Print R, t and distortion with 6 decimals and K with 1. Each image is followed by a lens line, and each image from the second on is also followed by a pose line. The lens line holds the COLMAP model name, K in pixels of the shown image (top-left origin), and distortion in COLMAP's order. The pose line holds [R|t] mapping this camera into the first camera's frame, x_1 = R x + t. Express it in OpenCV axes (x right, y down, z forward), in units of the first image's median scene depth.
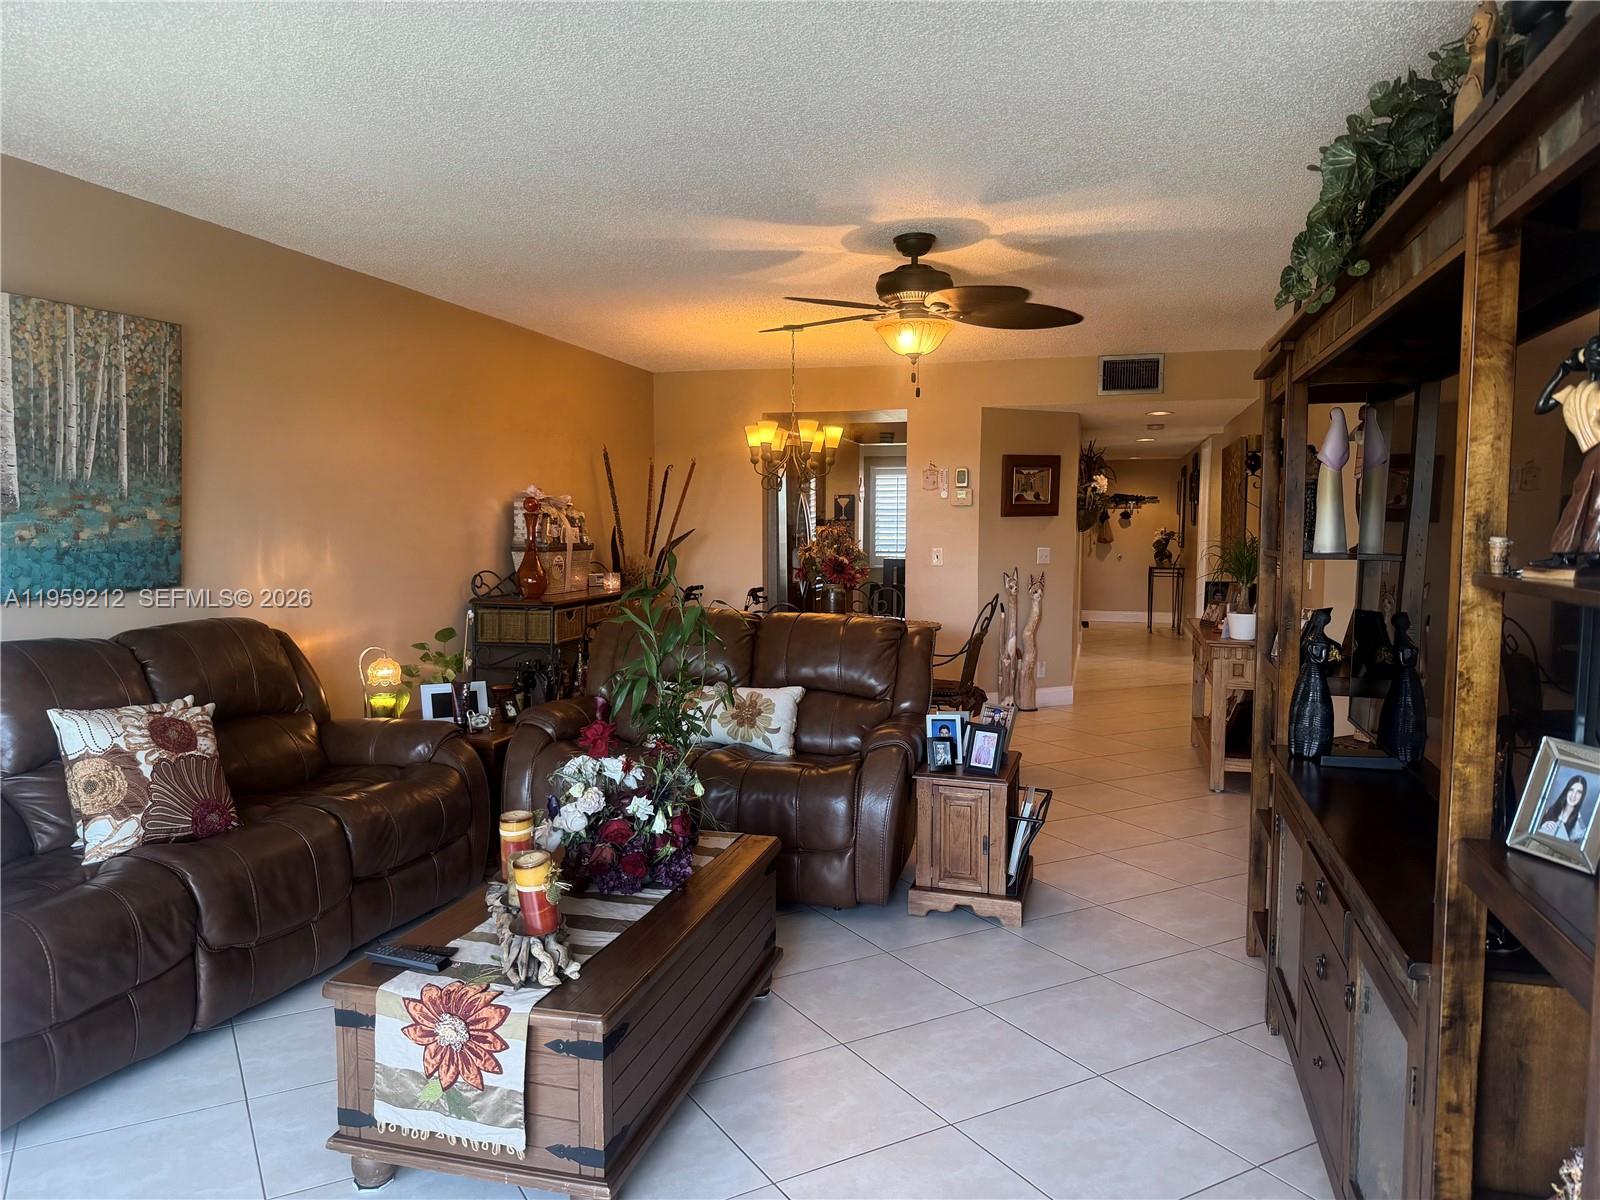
lens RADIAL K [[1118.5, 0, 800.0], [0, 1118.5, 600.0], [0, 0, 1]] dist [0.171922, 0.000070]
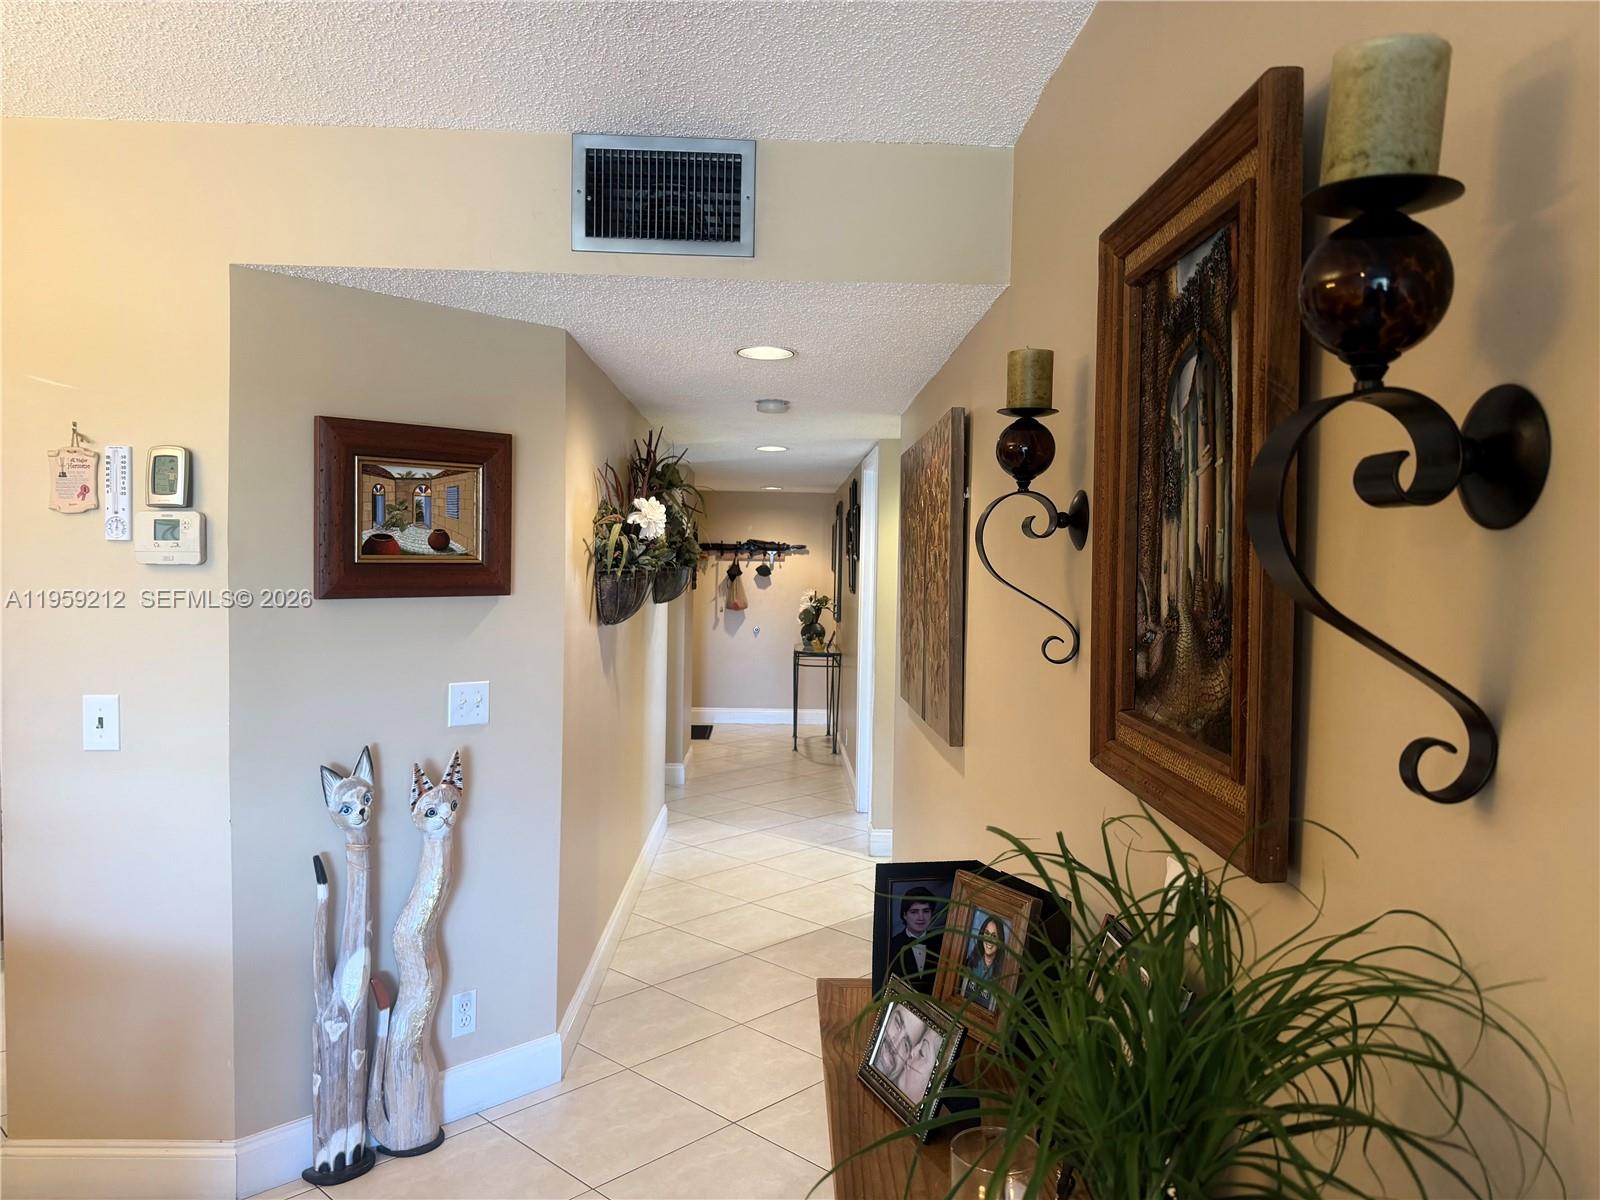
lens RADIAL K [[1171.9, 0, 800.0], [0, 1171.9, 600.0], [0, 0, 1]] dist [0.003585, -0.000140]
pose [[0.960282, 0.008036, 0.278914, 0.126380], [0.002597, 0.999284, -0.037733, -0.034586], [-0.279018, 0.036959, 0.959574, 0.359008]]
